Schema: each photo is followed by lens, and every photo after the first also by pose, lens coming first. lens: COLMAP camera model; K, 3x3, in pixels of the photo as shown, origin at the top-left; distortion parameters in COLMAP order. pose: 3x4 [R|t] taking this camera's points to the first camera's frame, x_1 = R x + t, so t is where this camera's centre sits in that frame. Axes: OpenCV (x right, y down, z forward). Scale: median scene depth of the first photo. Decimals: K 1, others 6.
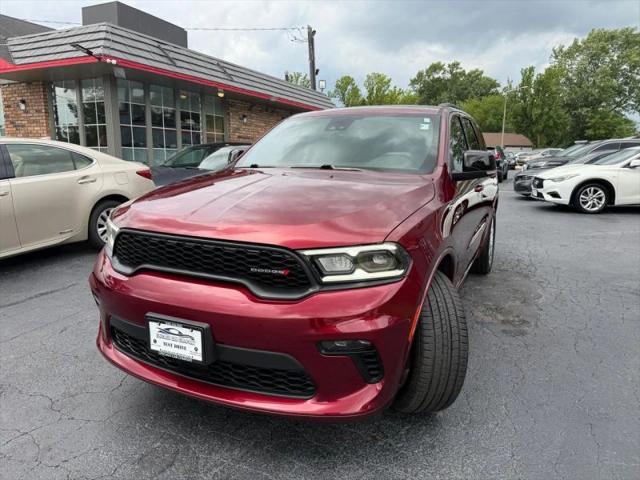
lens RADIAL K [[453.1, 0, 324.7], [0, 453.1, 240.7], [0, 0, 1]] dist [0.027231, -0.036303]
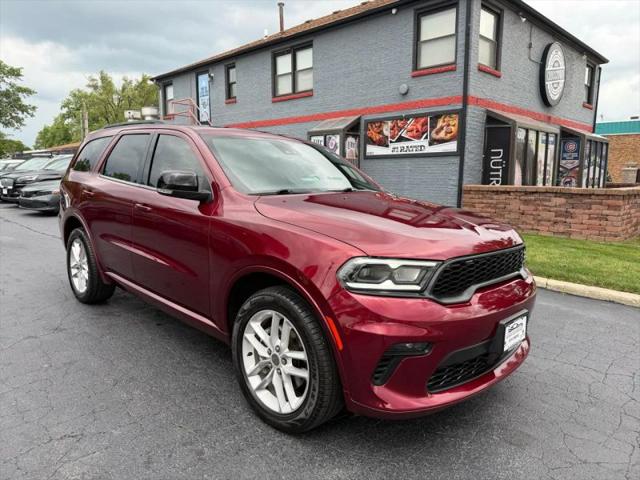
lens RADIAL K [[453.1, 0, 323.9], [0, 453.1, 241.1], [0, 0, 1]] dist [0.027231, -0.036303]
pose [[0.338005, -0.137552, 0.931038, -1.400648], [0.159861, 0.983278, 0.087233, -0.187574], [-0.927468, 0.119351, 0.354342, 0.872881]]
